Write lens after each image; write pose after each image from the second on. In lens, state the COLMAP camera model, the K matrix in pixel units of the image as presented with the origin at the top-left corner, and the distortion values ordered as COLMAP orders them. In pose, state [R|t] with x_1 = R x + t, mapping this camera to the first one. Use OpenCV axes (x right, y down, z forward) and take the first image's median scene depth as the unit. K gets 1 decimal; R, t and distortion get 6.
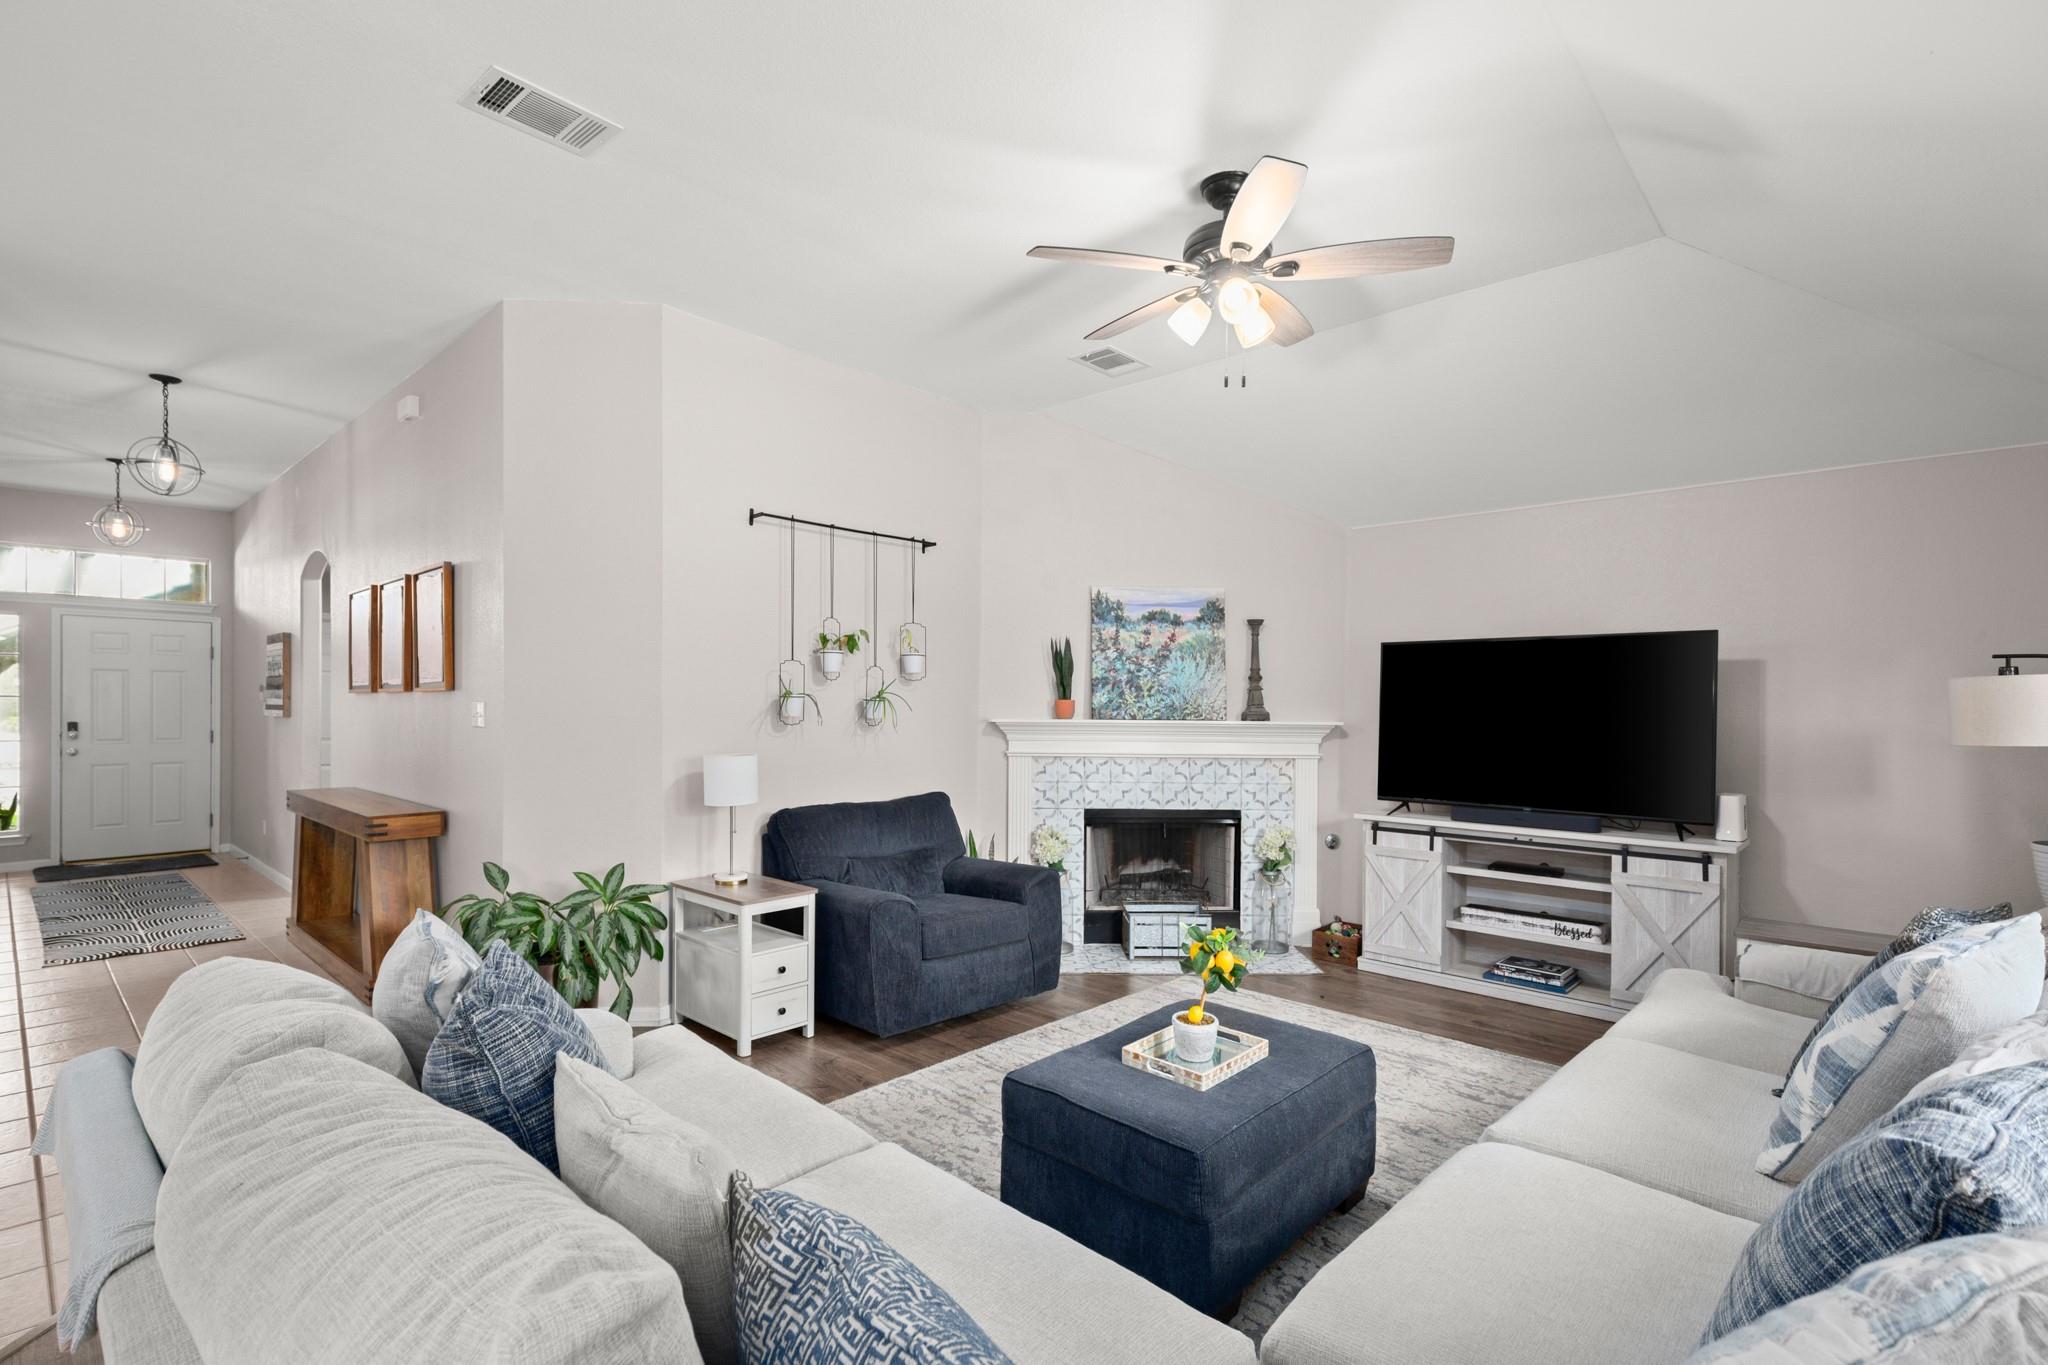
lens RADIAL K [[940.9, 0, 1026.2], [0, 940.9, 701.1], [0, 0, 1]] dist [0.010401, -0.000071]
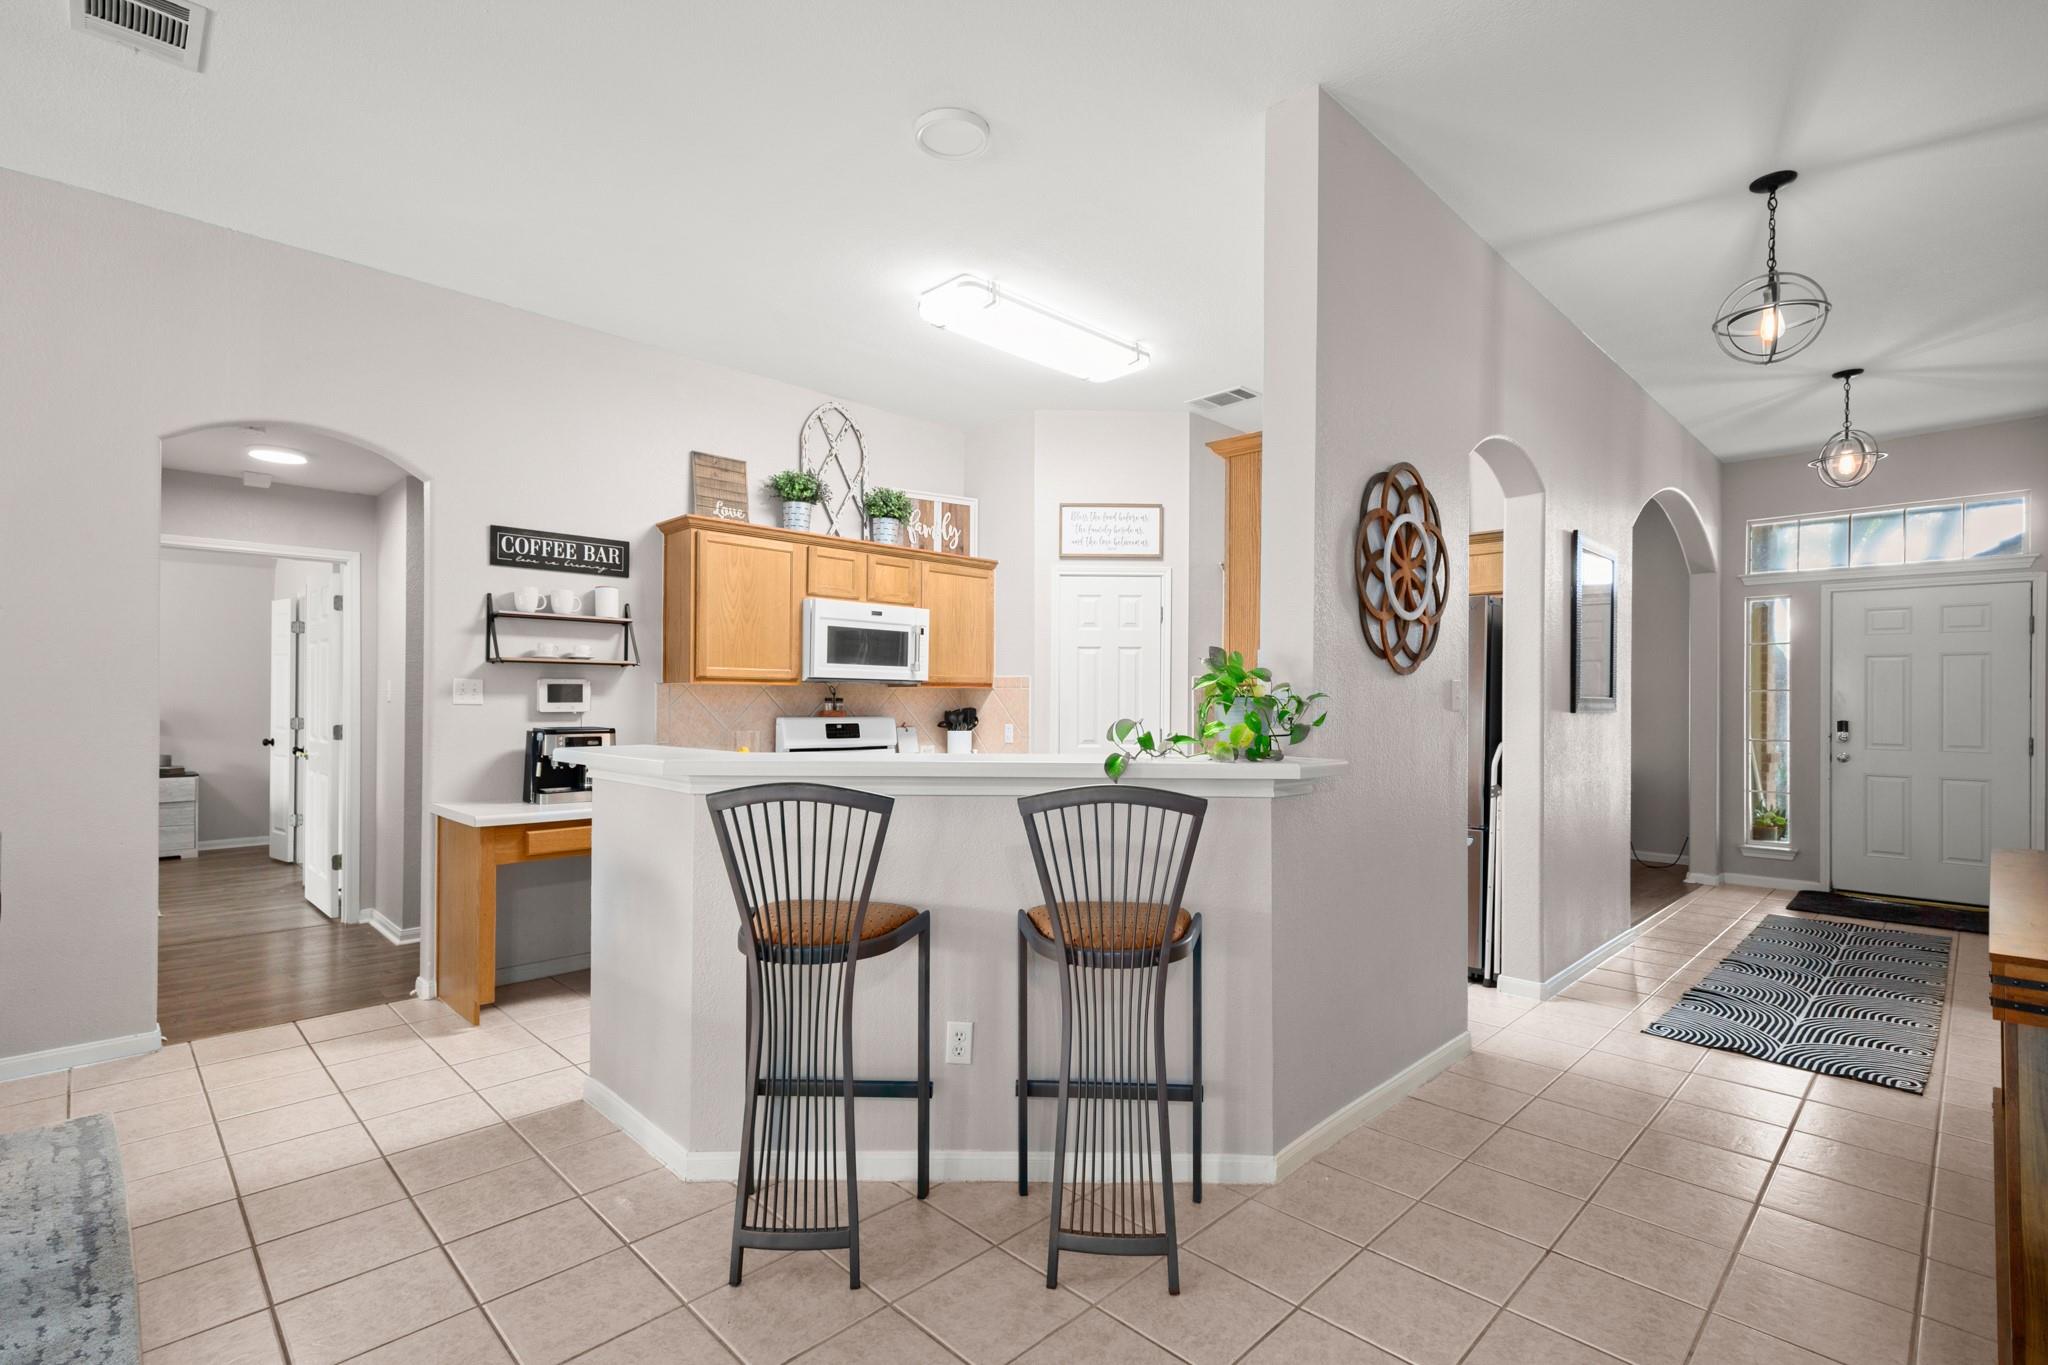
lens RADIAL K [[945.3, 0, 1037.4], [0, 945.3, 698.2], [0, 0, 1]] dist [0.000392, 0.000243]
pose [[-0.032967, -0.011199, -0.999394, -0.236772], [-0.001587, 0.999937, -0.011152, 0.018182], [0.999455, 0.001218, -0.032983, 0.495296]]
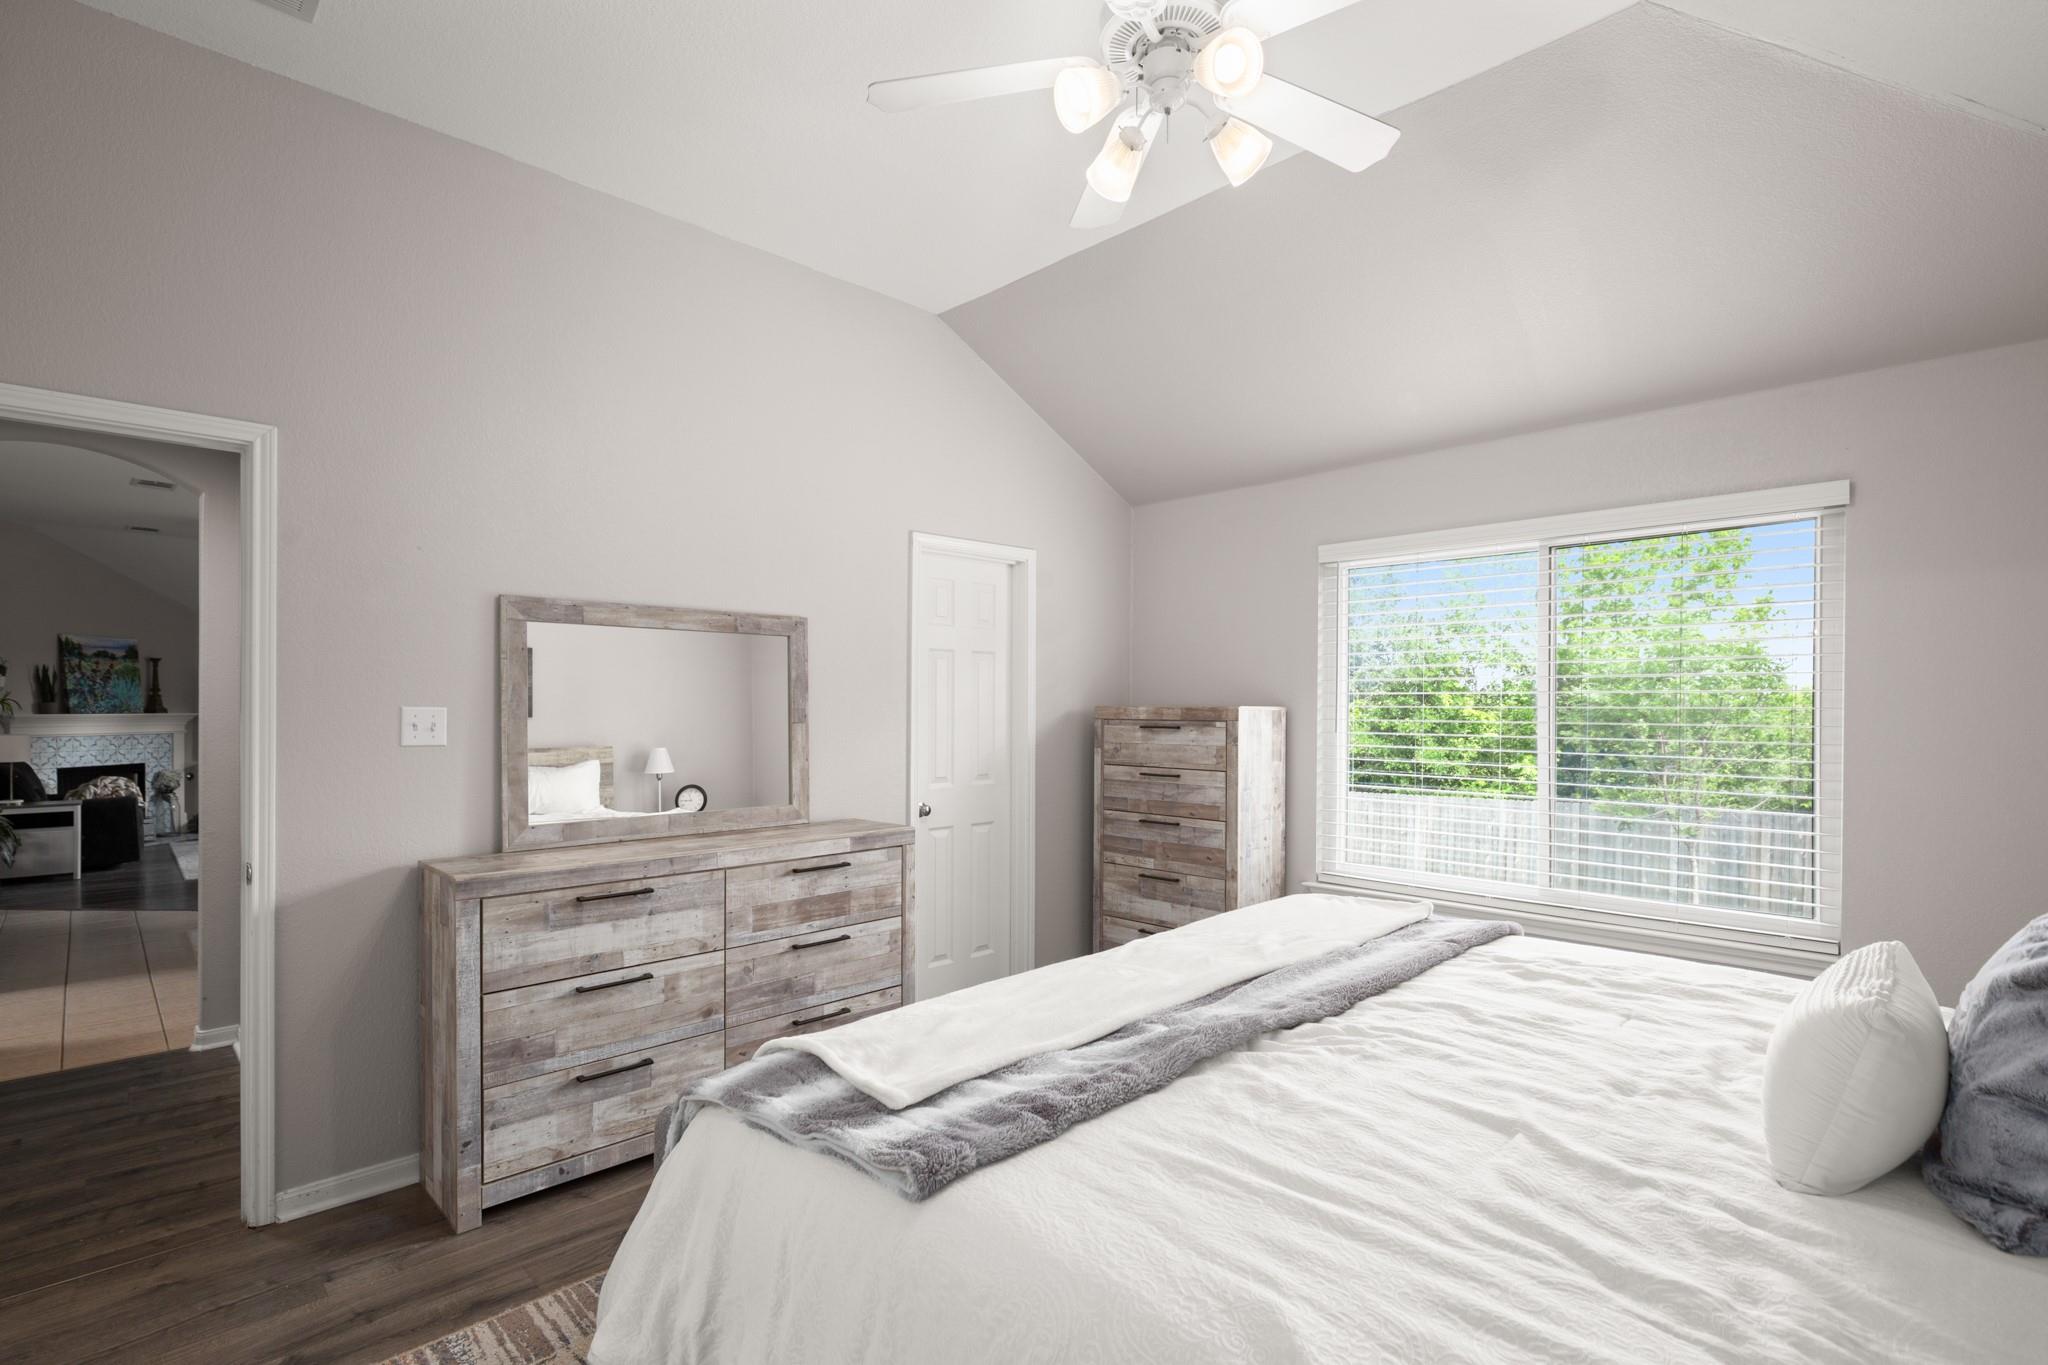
lens RADIAL K [[964.2, 0, 1025.3], [0, 964.2, 702.1], [0, 0, 1]] dist [0.000268, -0.000047]
pose [[0.043062, -0.003471, 0.999066, -1.575072], [0.000394, 0.999994, 0.003457, -0.006985], [-0.999072, 0.000245, 0.043063, -0.780340]]
